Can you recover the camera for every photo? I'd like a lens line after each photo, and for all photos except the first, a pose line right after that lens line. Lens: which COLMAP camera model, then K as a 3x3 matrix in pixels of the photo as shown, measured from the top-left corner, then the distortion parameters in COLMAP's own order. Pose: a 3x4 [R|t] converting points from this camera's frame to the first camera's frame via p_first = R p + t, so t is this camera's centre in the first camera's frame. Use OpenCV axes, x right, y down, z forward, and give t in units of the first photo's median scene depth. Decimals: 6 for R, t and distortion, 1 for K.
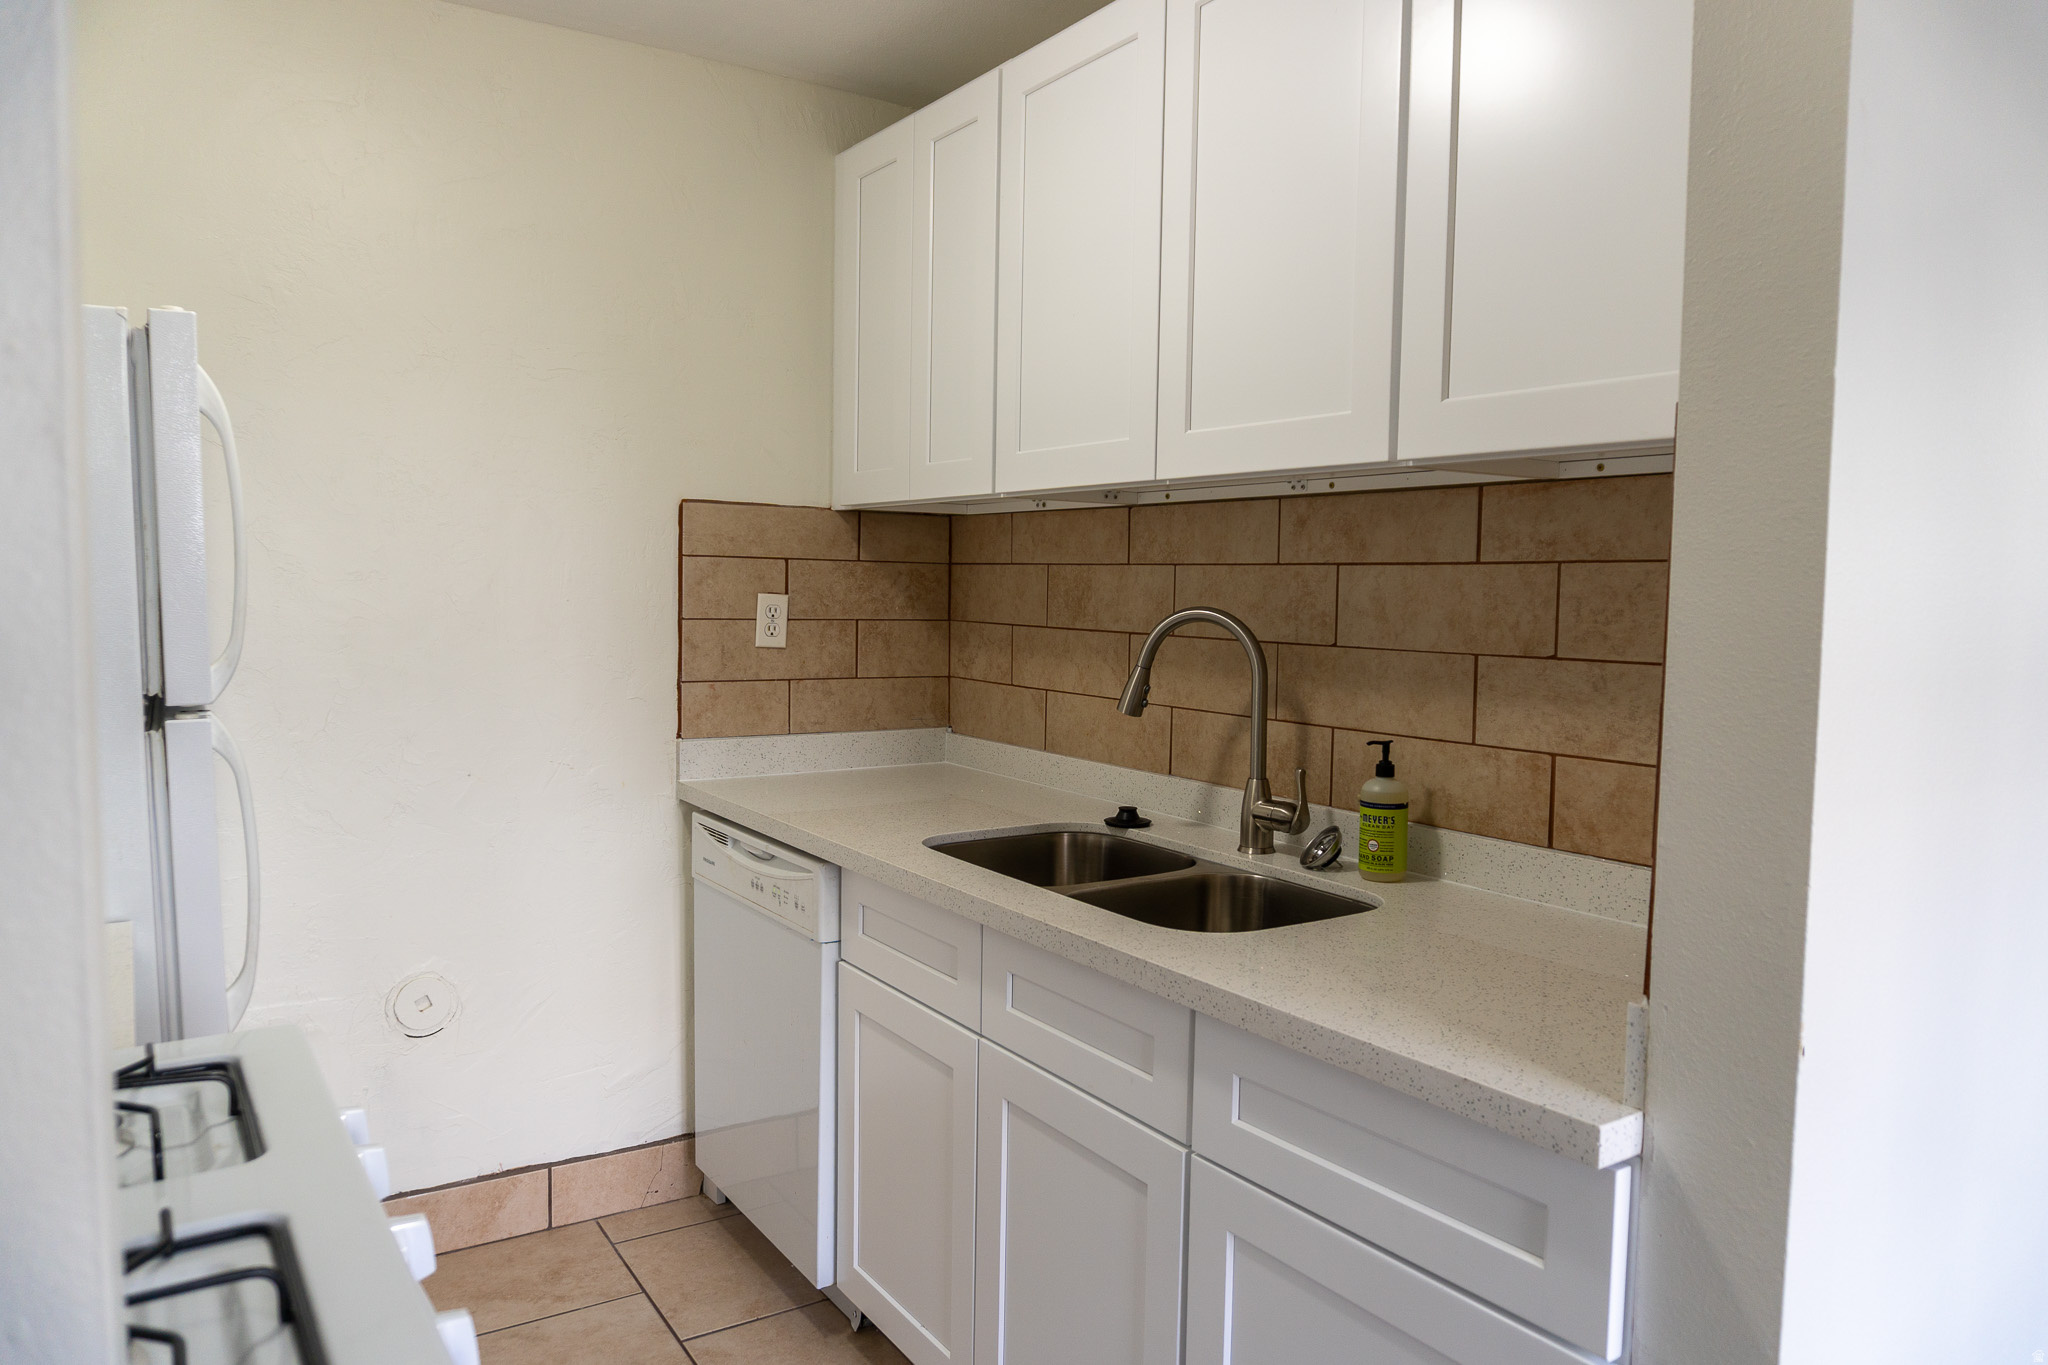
lens RADIAL K [[1371.7, 0, 1019.9], [0, 1371.7, 683.6], [0, 0, 1]] dist [-0.019605, -0.002119]
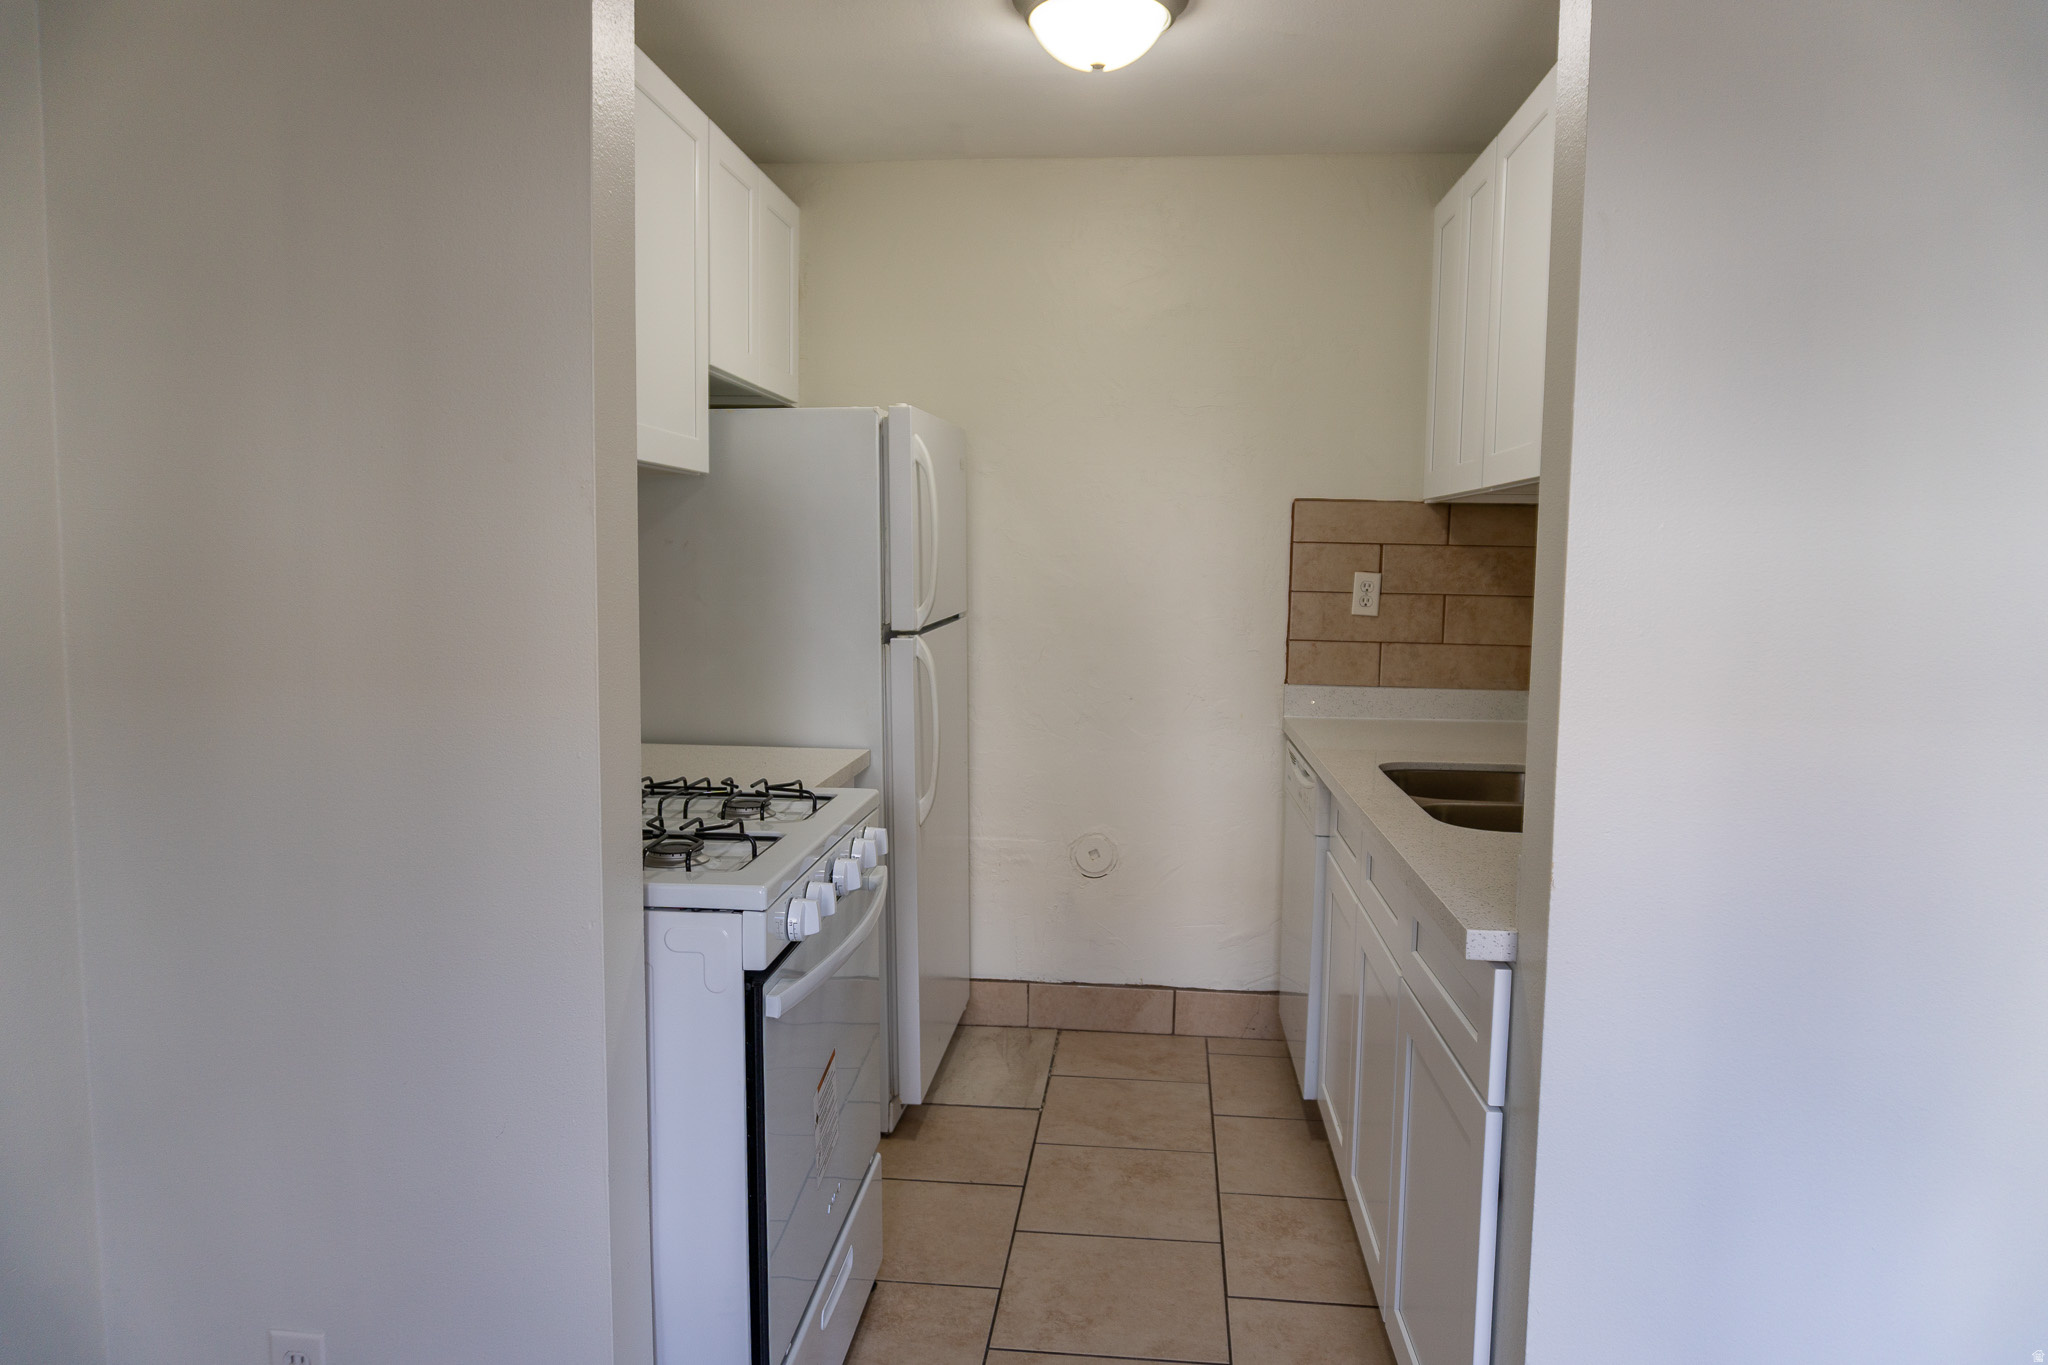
lens RADIAL K [[1371.7, 0, 1019.9], [0, 1371.7, 683.6], [0, 0, 1]] dist [-0.019605, -0.002119]
pose [[0.781250, 0.054765, -0.621811, 0.351159], [-0.048379, 0.998460, 0.027153, 0.016554], [0.622341, 0.008869, 0.782696, -0.166082]]
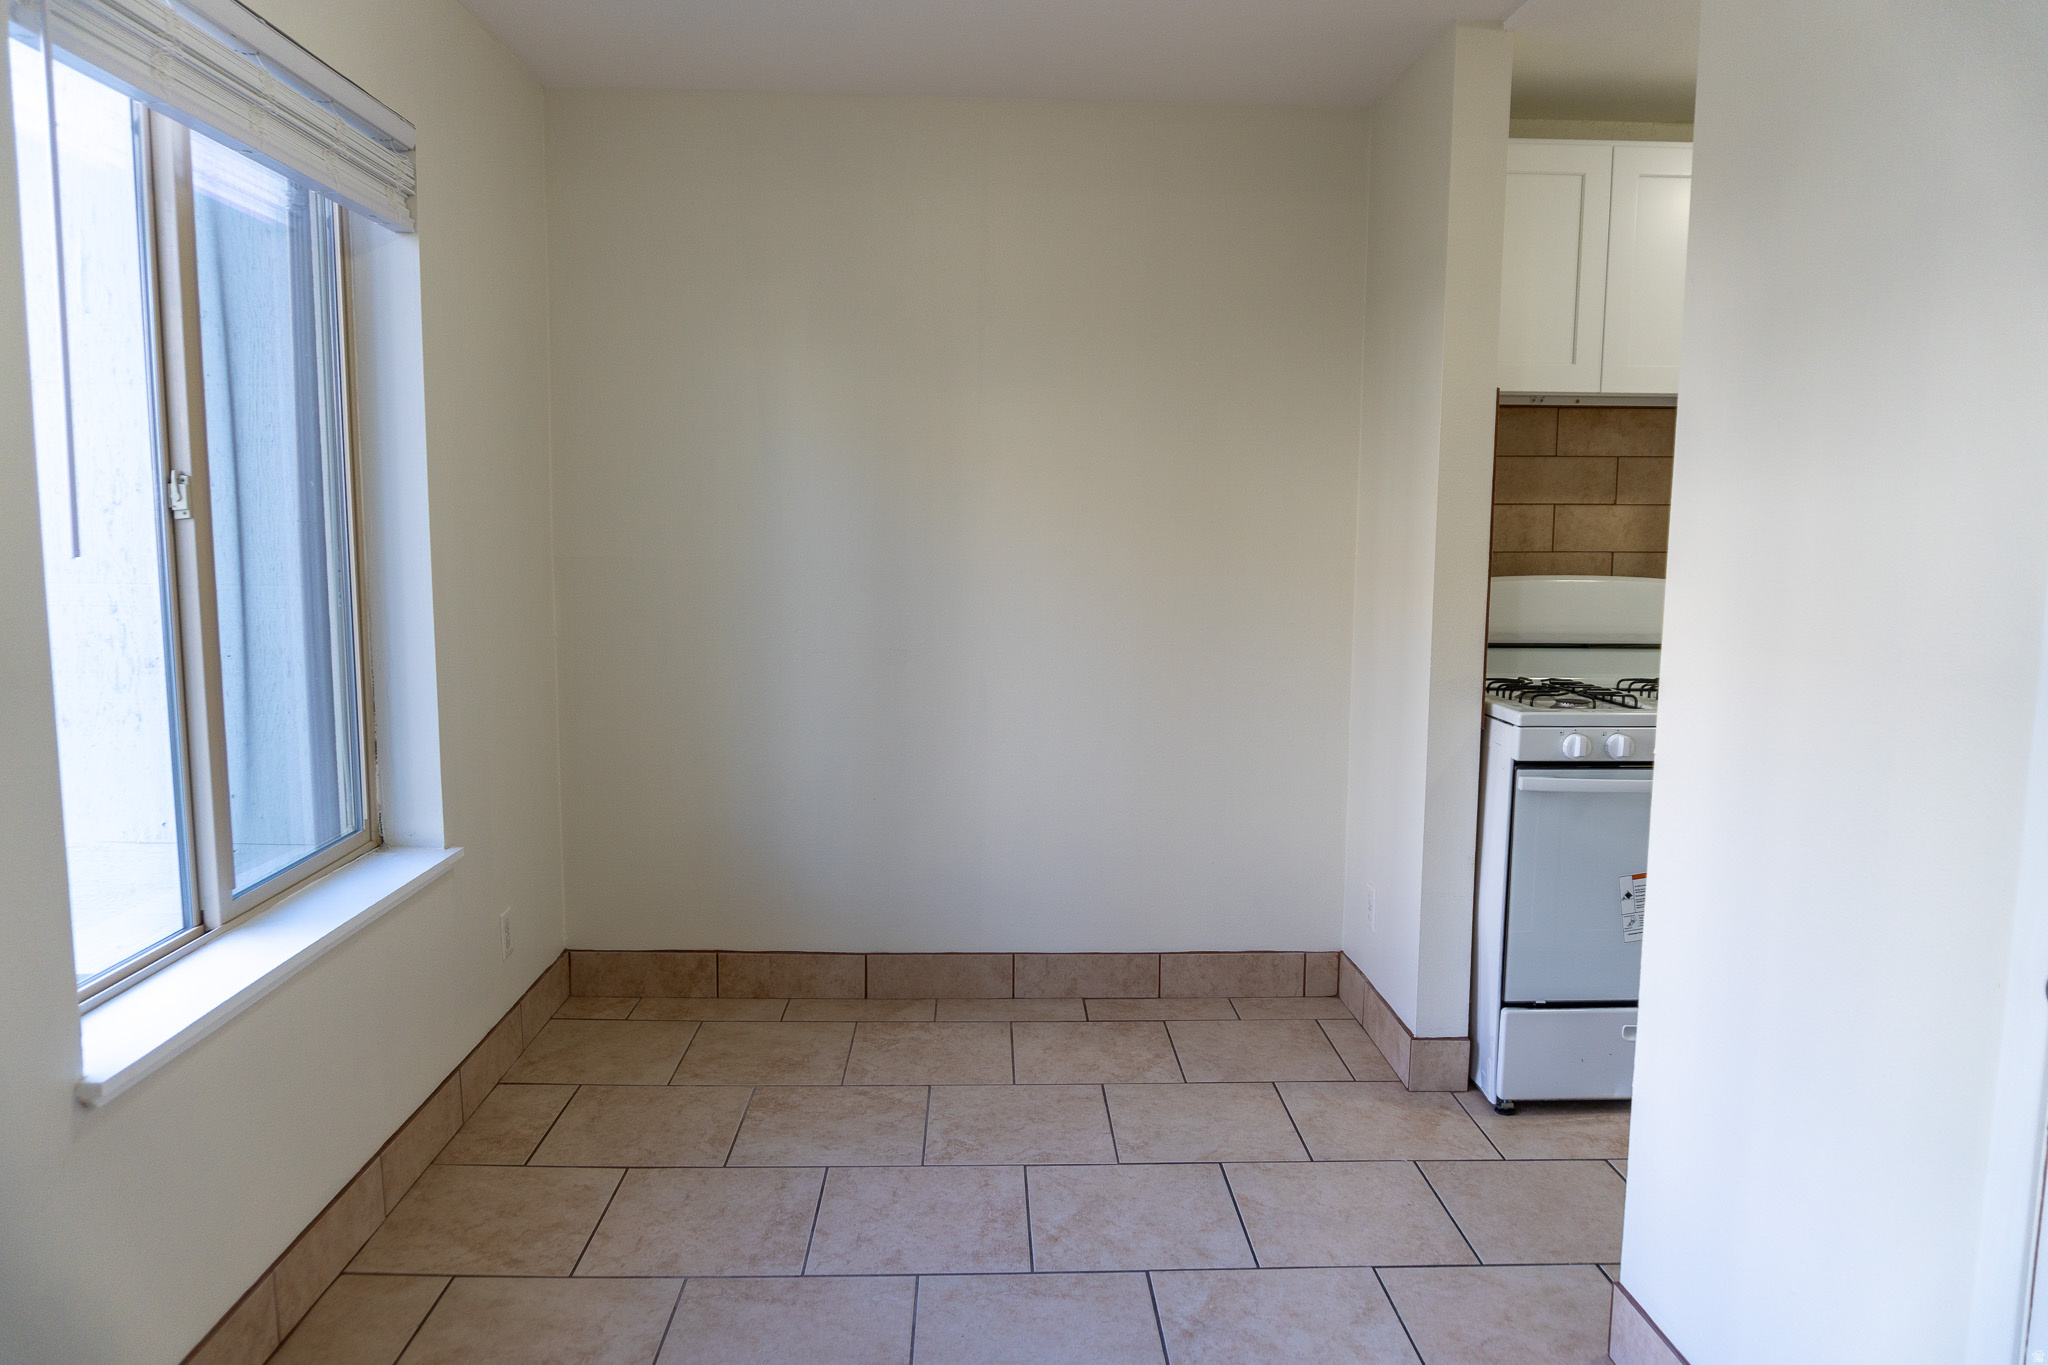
lens RADIAL K [[1371.7, 0, 1019.9], [0, 1371.7, 683.6], [0, 0, 1]] dist [-0.019605, -0.002119]
pose [[-0.522520, 0.087374, -0.848139, 0.967101], [-0.072014, 0.986659, 0.146010, -0.020706], [0.849581, 0.137371, -0.509256, 0.415894]]
